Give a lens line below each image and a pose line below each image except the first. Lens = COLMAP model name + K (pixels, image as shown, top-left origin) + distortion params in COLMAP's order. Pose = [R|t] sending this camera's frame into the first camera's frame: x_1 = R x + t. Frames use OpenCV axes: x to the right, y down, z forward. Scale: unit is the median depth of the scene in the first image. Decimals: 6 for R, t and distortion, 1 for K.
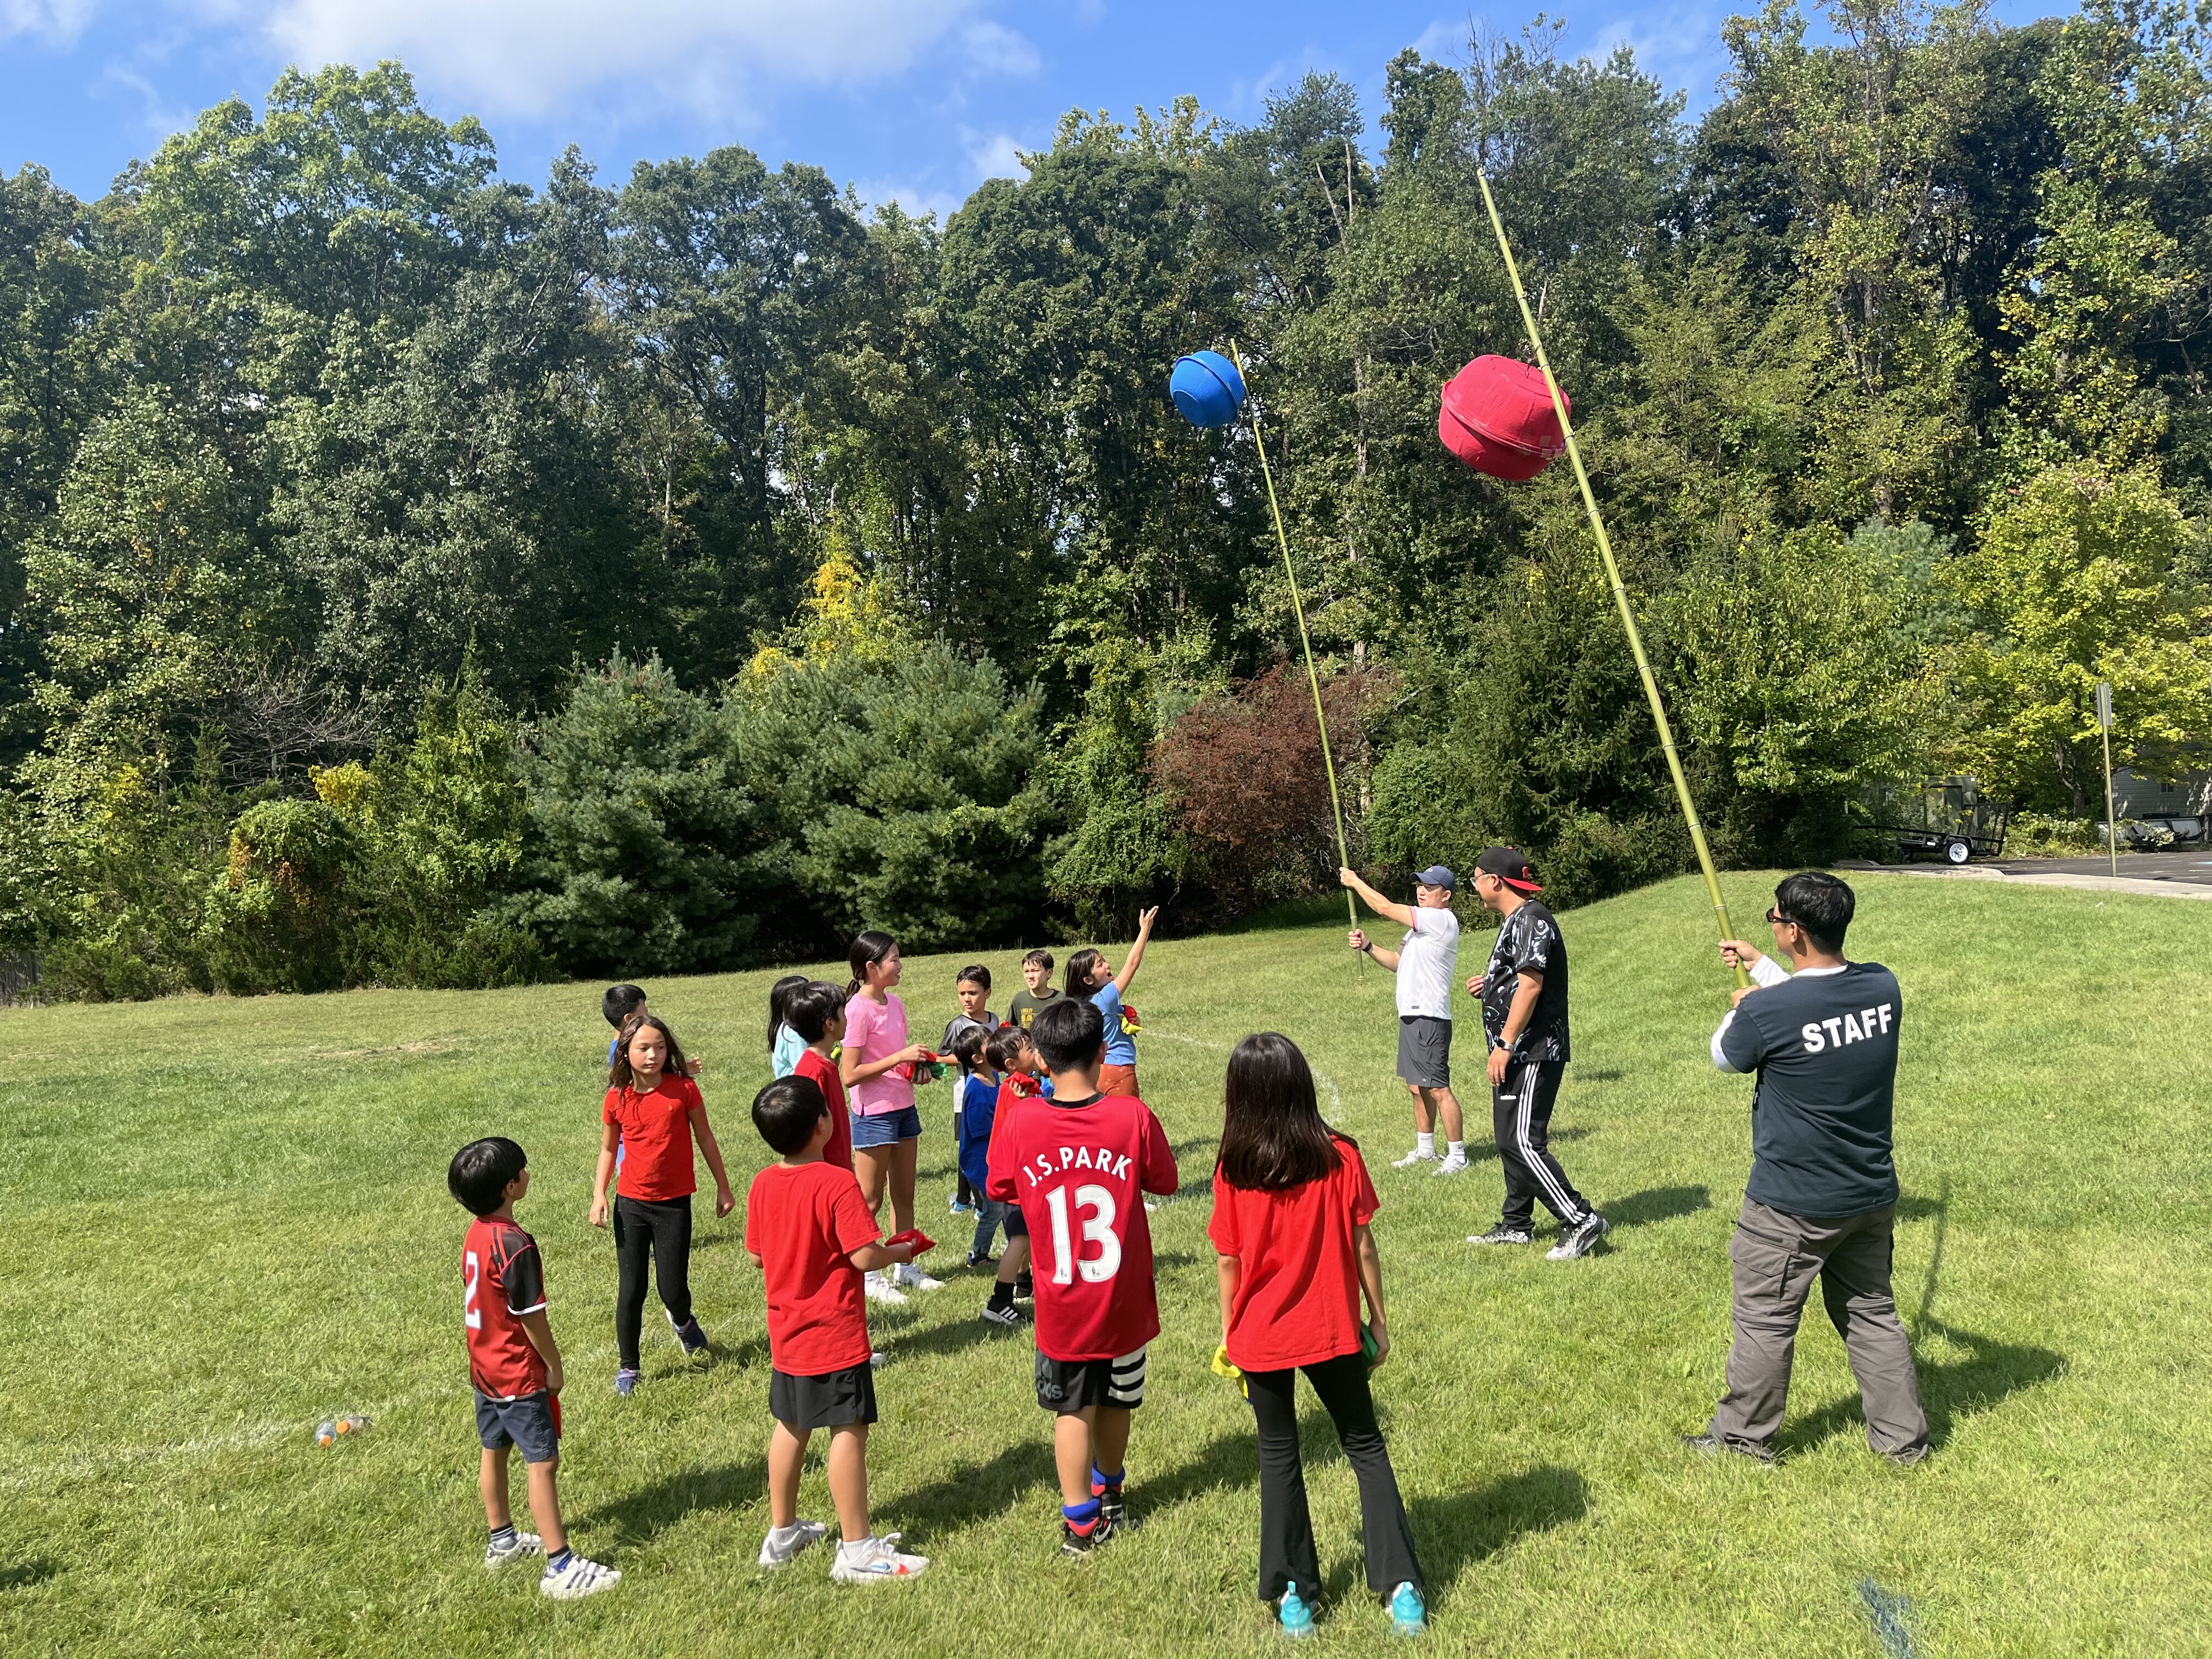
lens RADIAL K [[1658.7, 0, 1101.2], [0, 1658.7, 879.3], [0, 0, 1]] dist [0.031587, -0.002663]
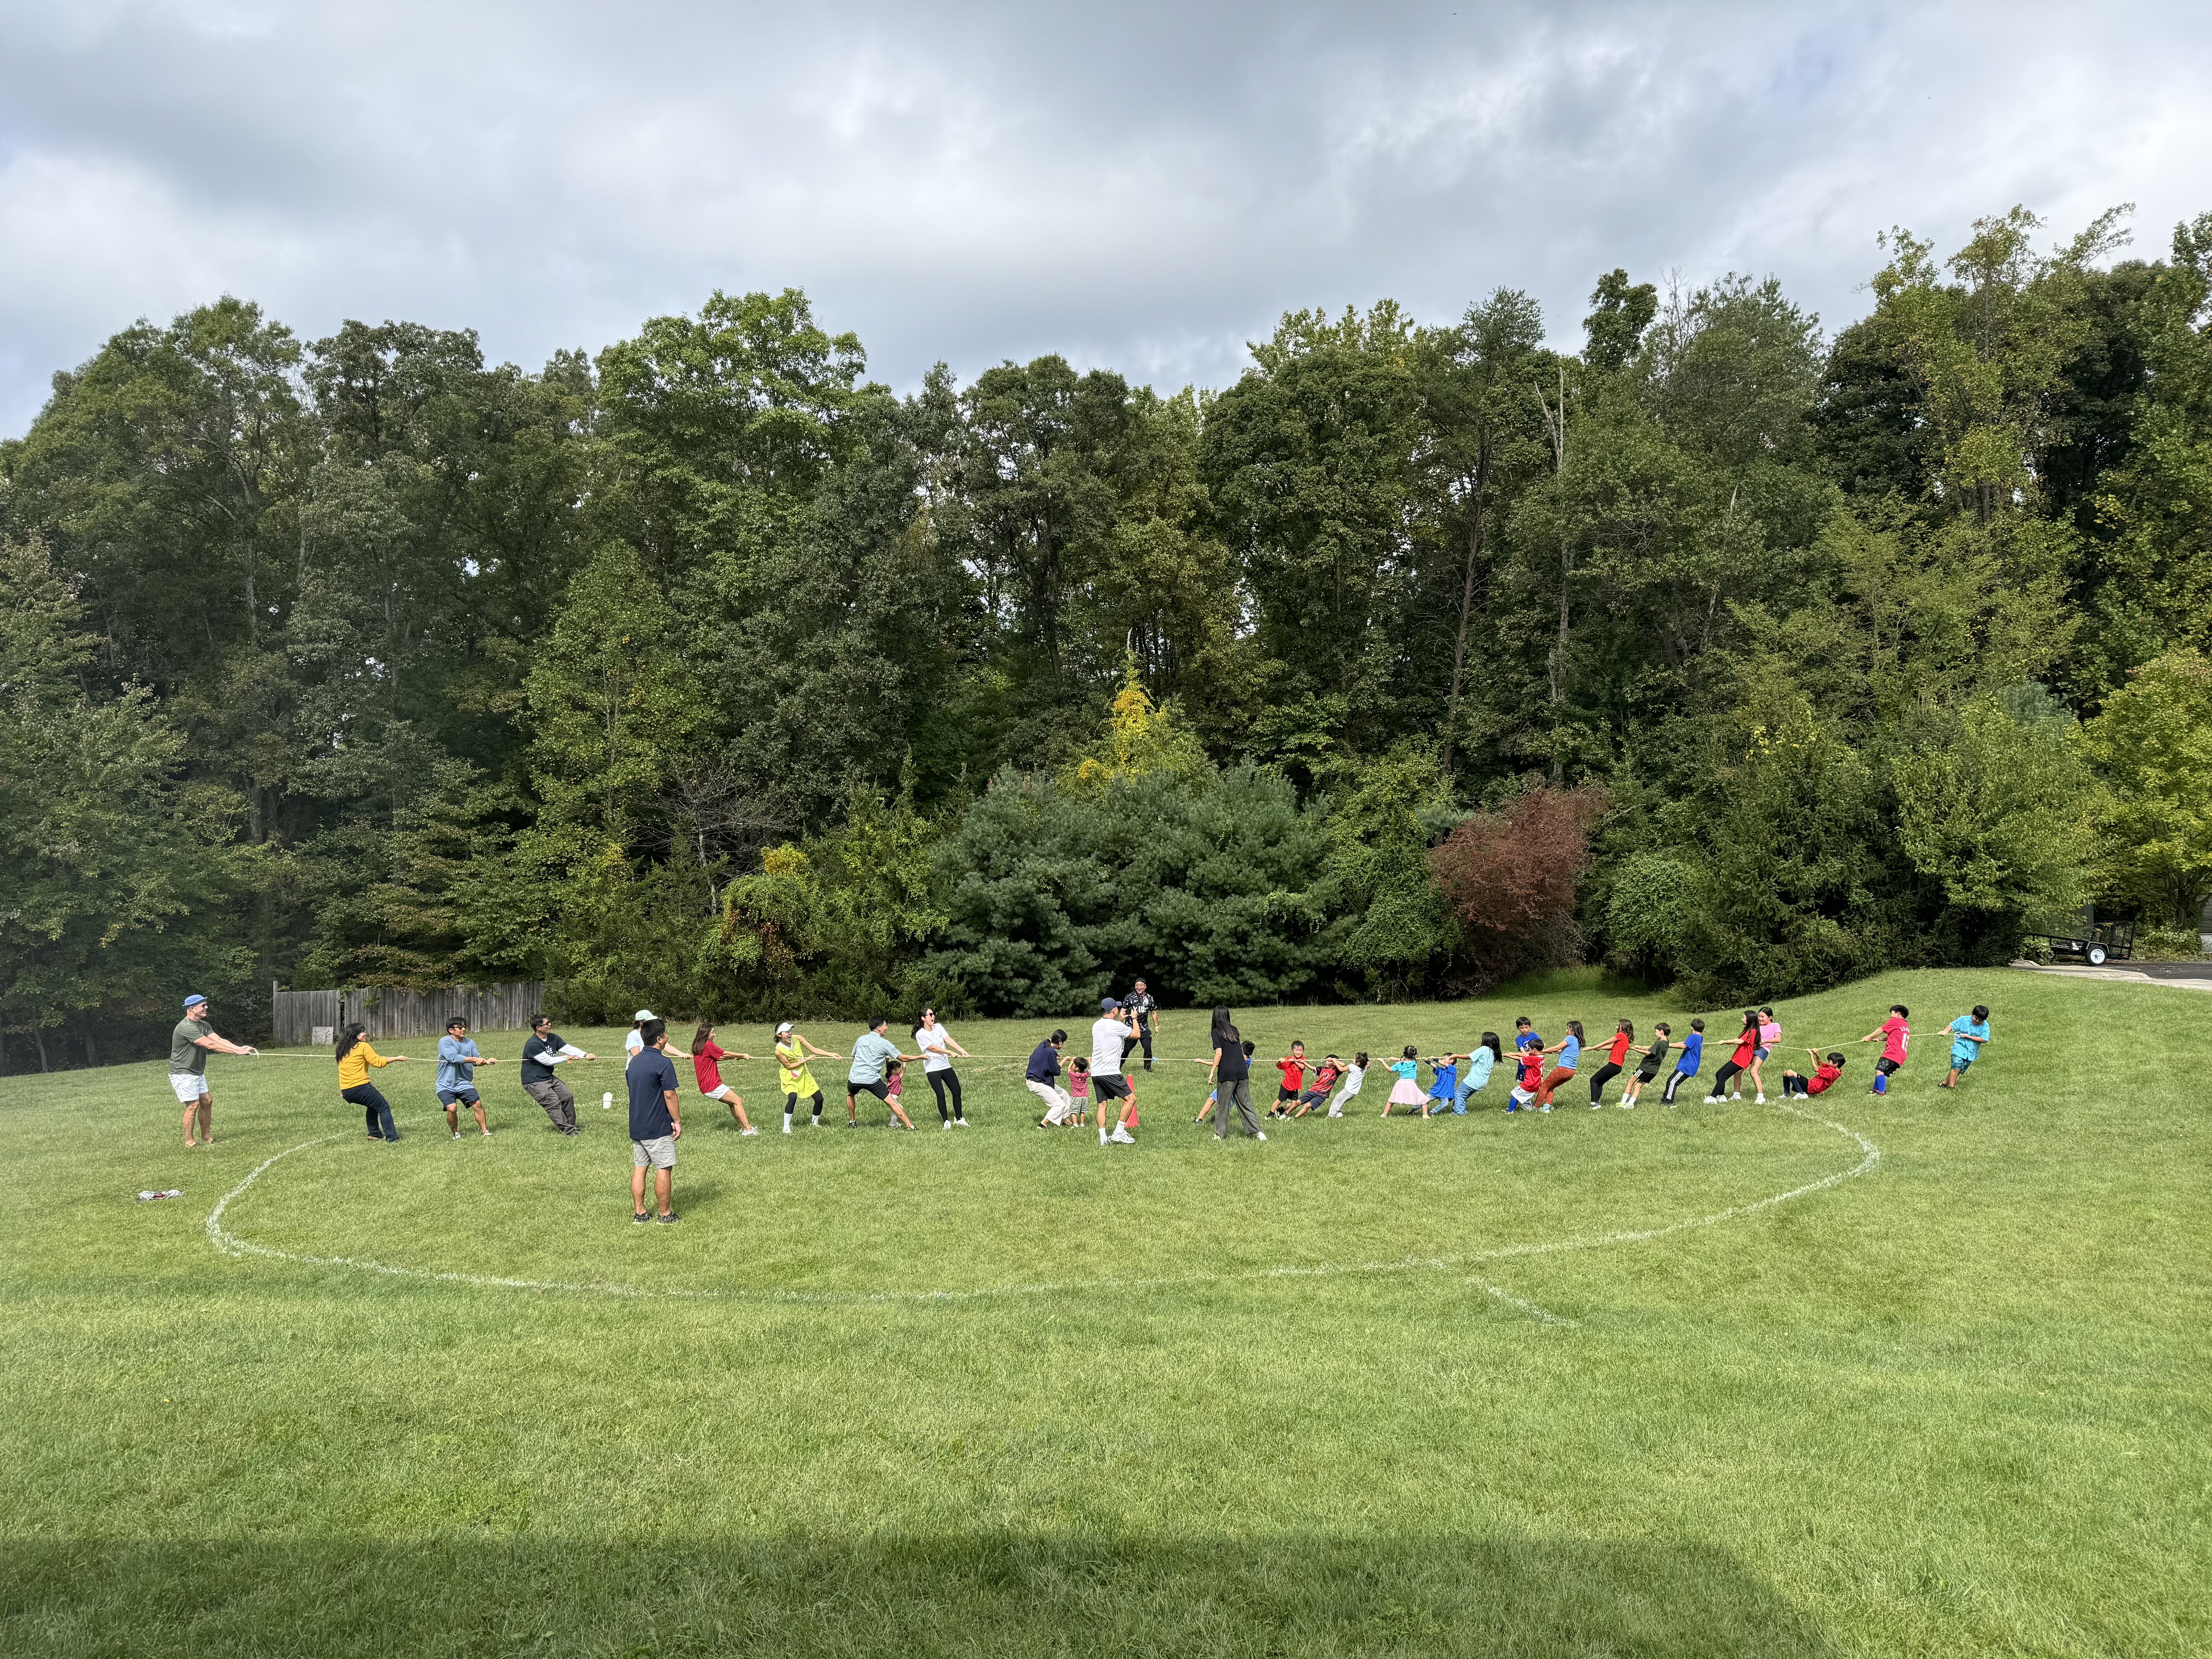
lens RADIAL K [[1568.1, 0, 1096.5], [0, 1568.1, 832.6], [0, 0, 1]] dist [0.137150, -0.181677]
pose [[0.999165, 0.025941, -0.031557, -0.179927], [-0.027911, 0.997581, -0.063669, -0.008718], [0.029829, 0.064497, 0.997472, -0.211679]]
